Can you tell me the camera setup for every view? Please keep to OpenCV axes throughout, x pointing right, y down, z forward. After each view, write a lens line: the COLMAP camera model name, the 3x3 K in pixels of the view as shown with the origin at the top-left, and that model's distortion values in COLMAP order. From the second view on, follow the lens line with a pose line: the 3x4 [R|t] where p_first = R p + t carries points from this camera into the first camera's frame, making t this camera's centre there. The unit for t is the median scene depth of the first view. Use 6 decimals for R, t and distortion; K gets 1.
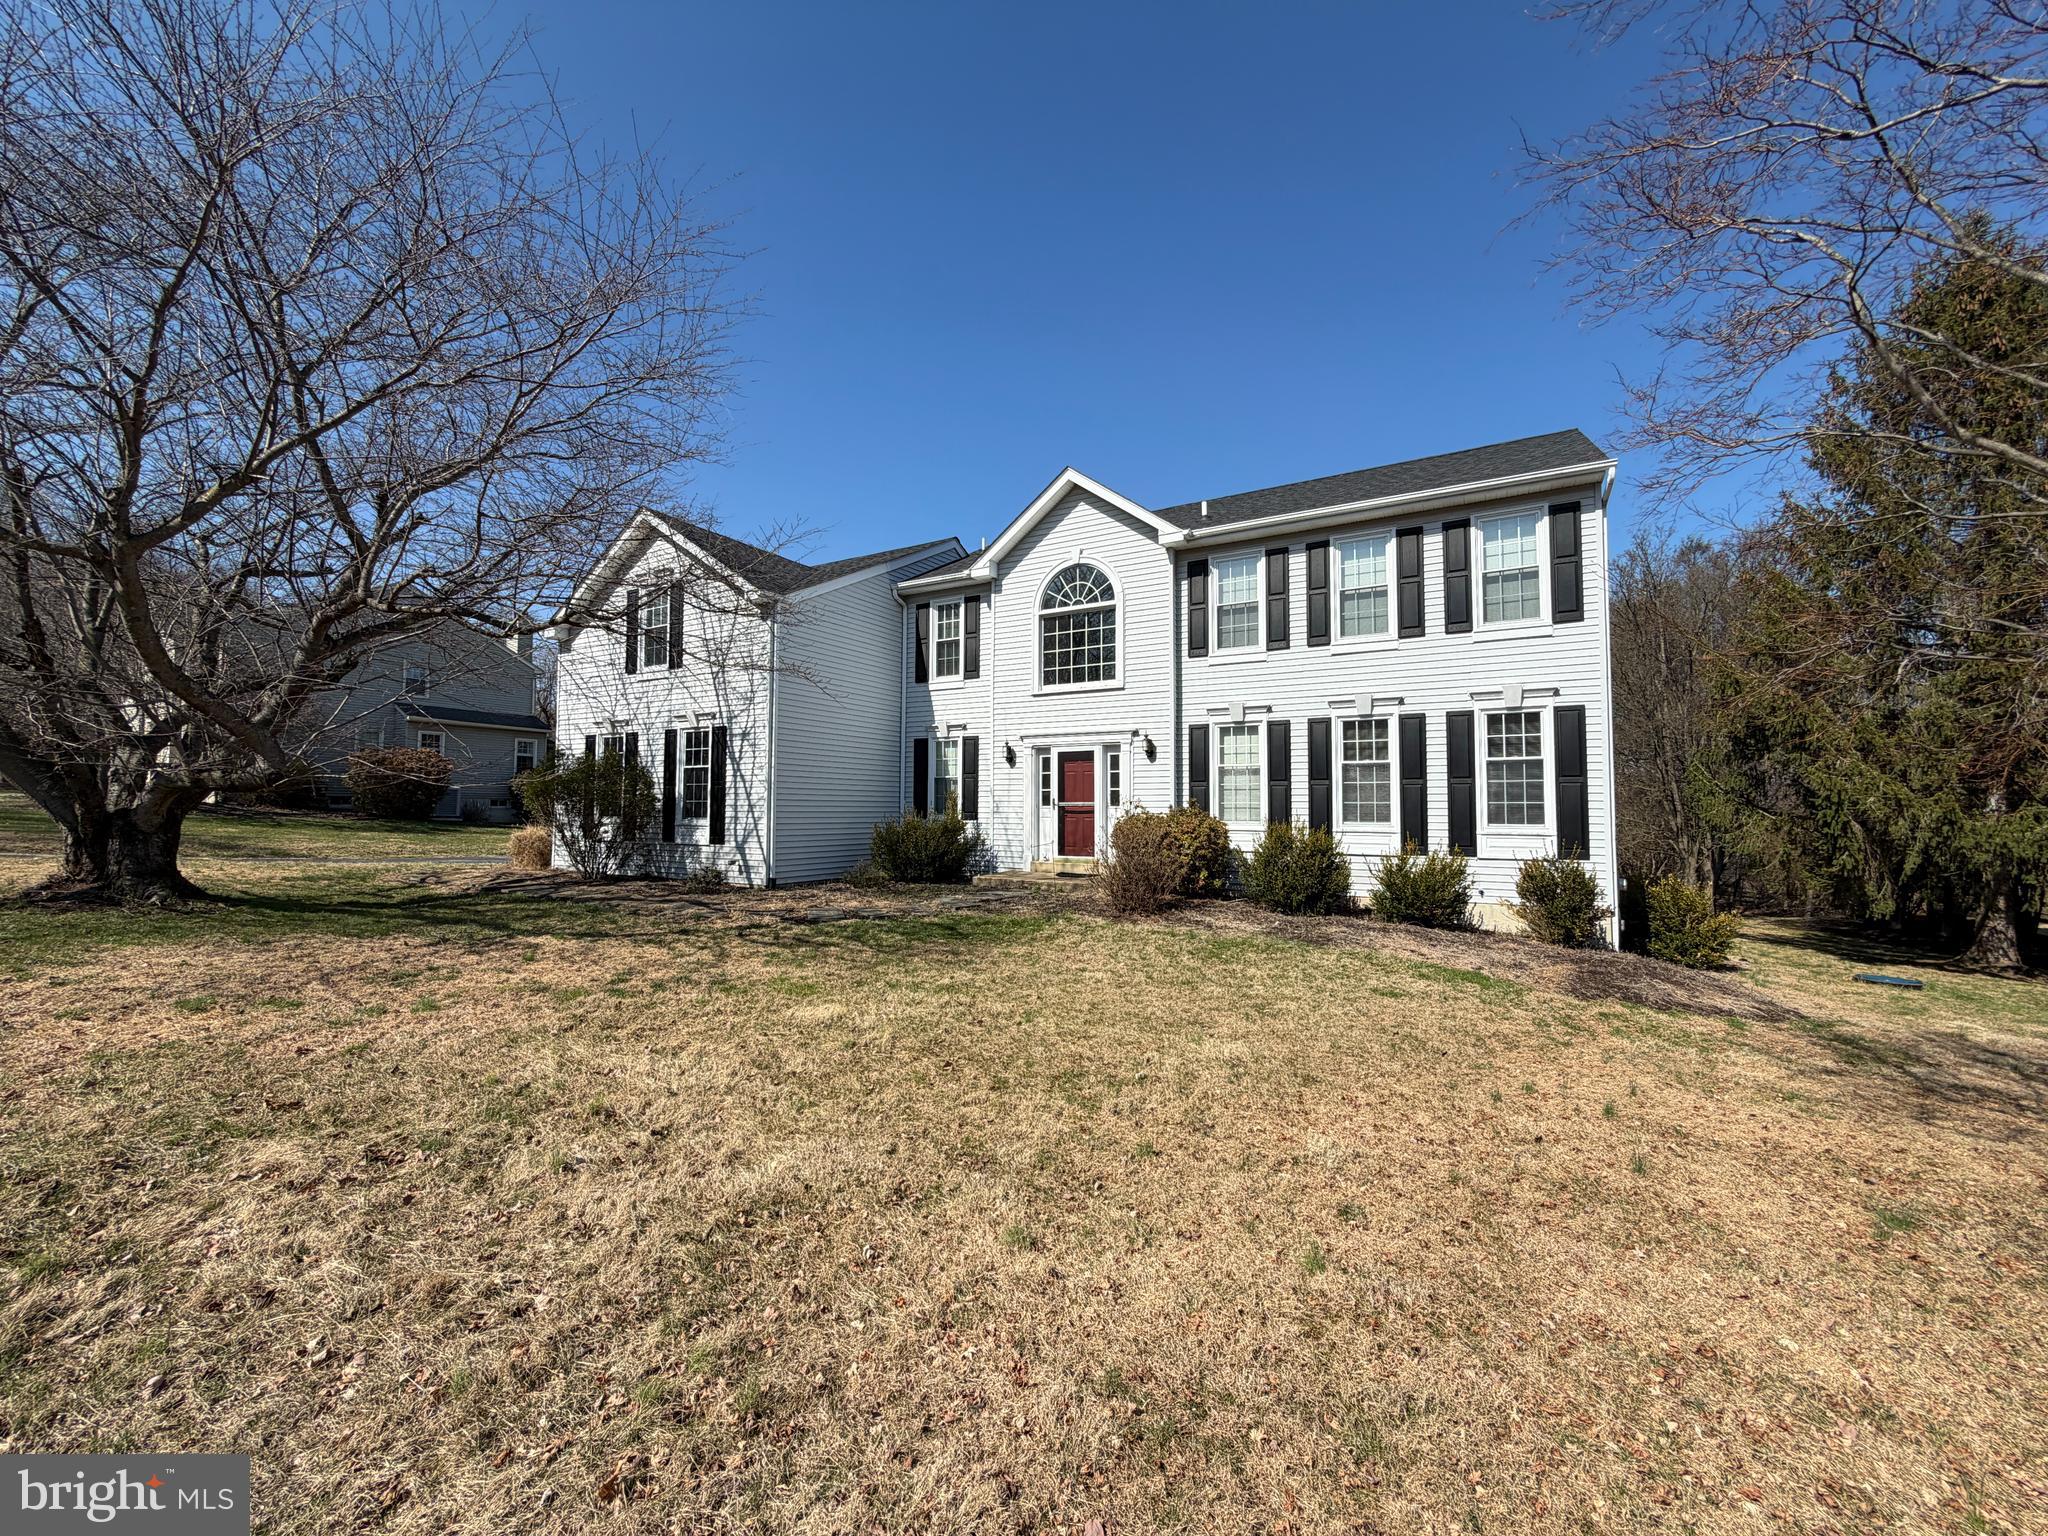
lens RADIAL K [[816.9, 0, 1027.9], [0, 816.9, 770.9], [0, 0, 1]] dist [0.001149, 0.000077]
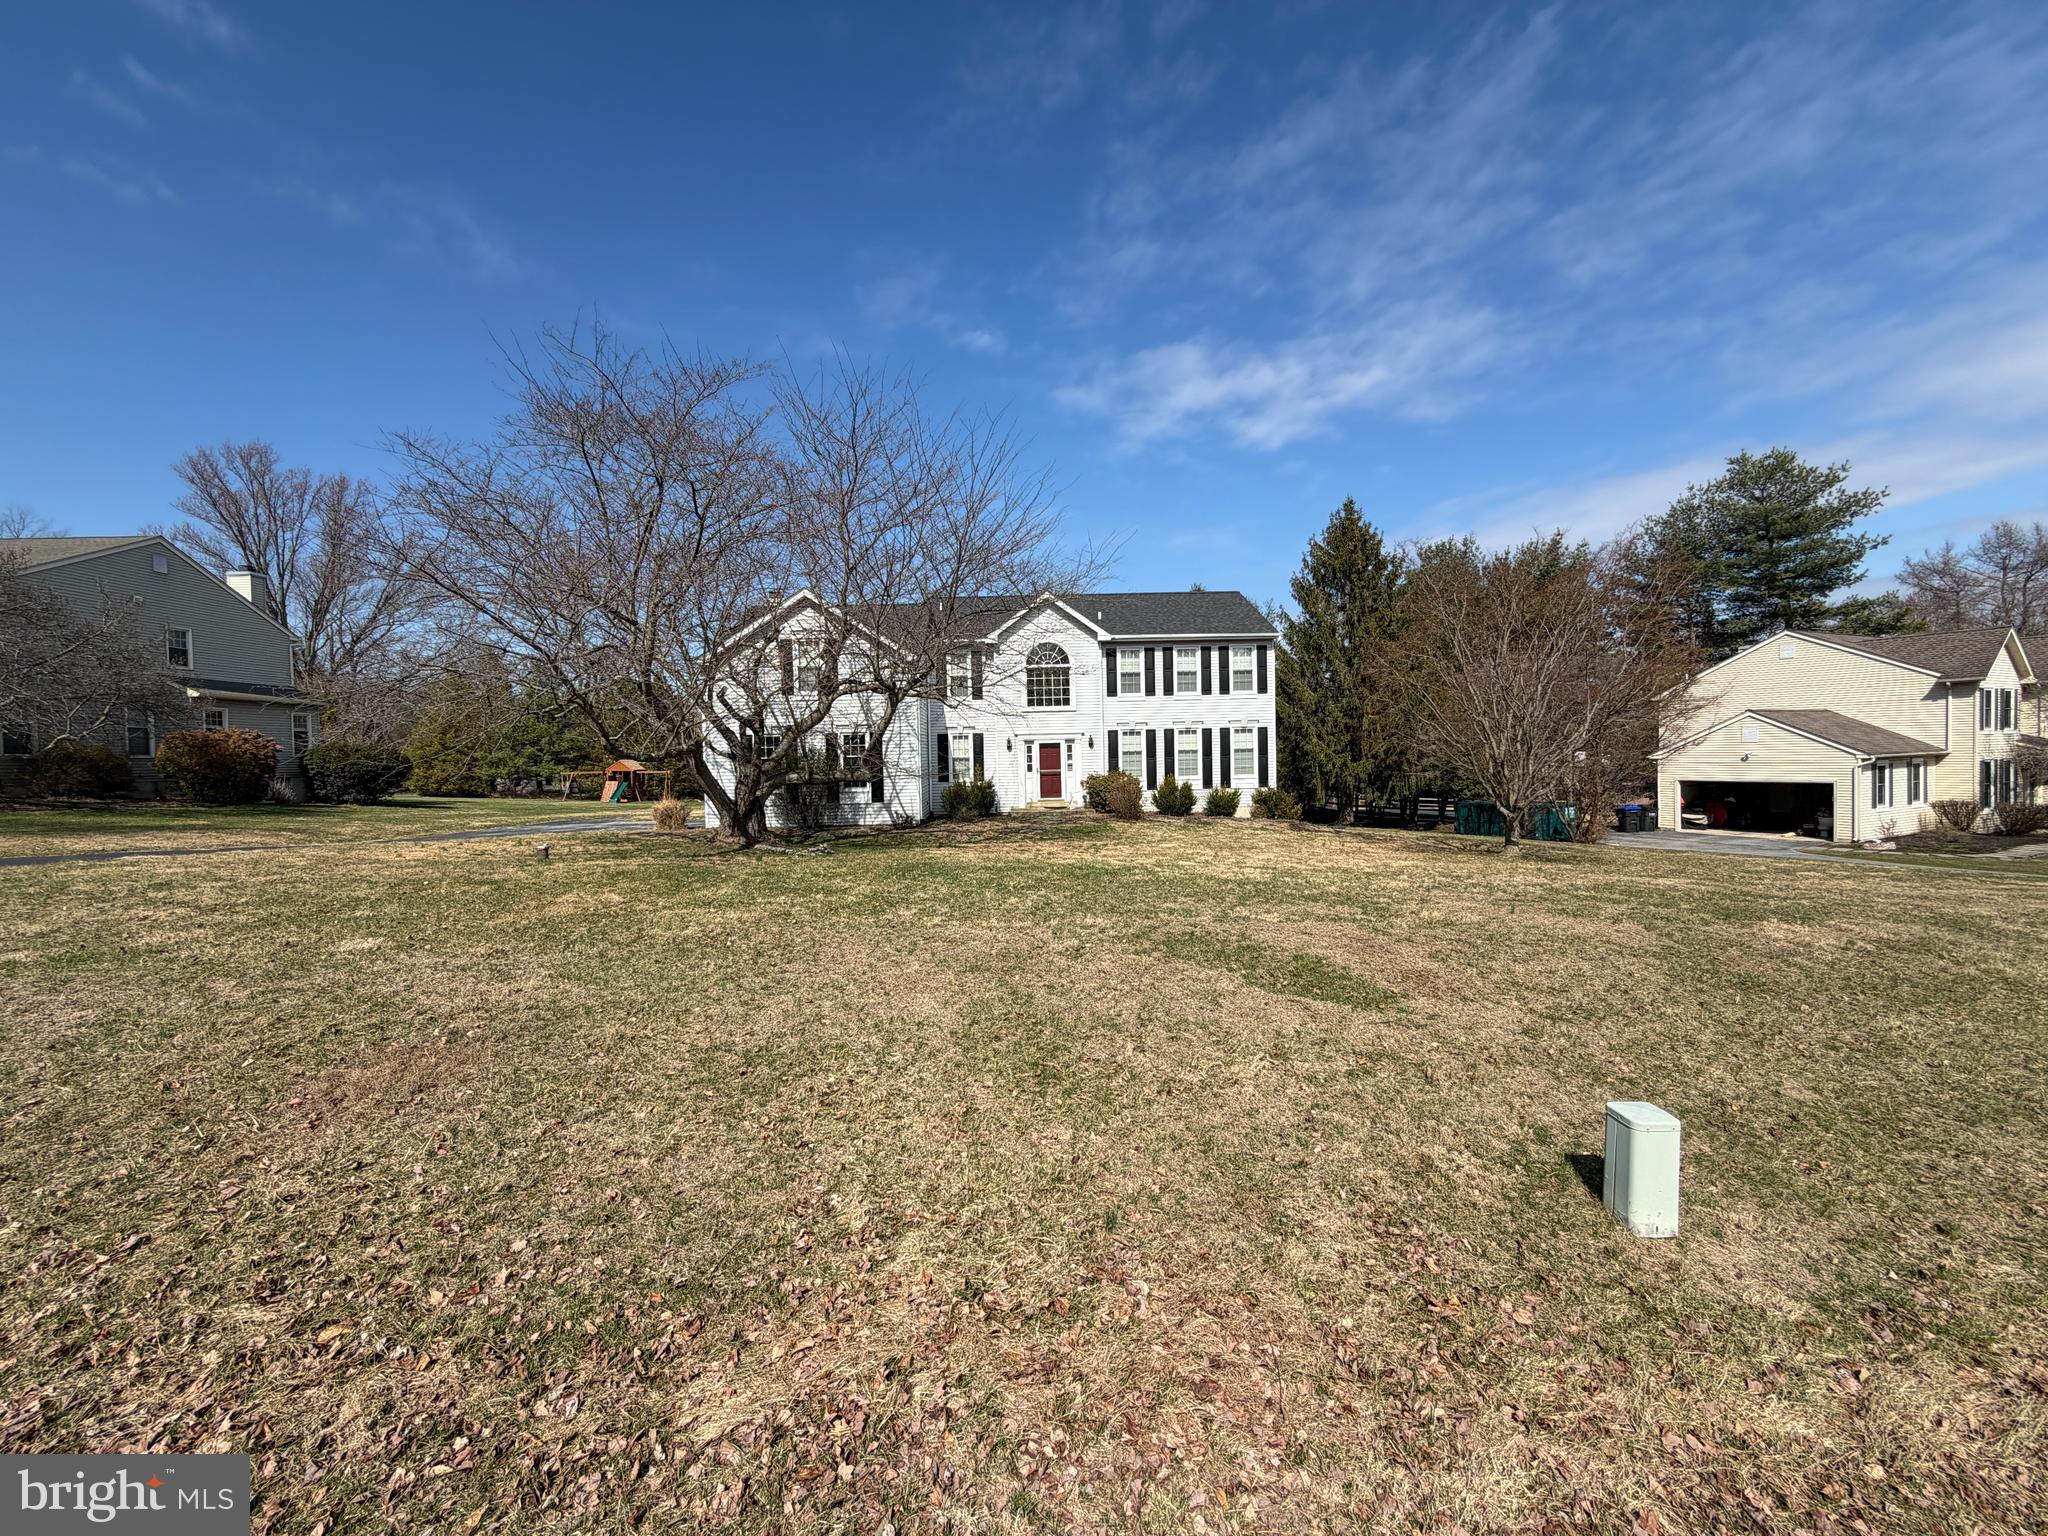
lens RADIAL K [[816.9, 0, 1026.2], [0, 816.9, 773.1], [0, 0, 1]] dist [0.001149, 0.000077]
pose [[0.839906, -0.038131, 0.541391, -1.023863], [0.000455, 0.997578, 0.069555, -0.086604], [-0.542732, -0.058174, 0.837889, -0.565548]]
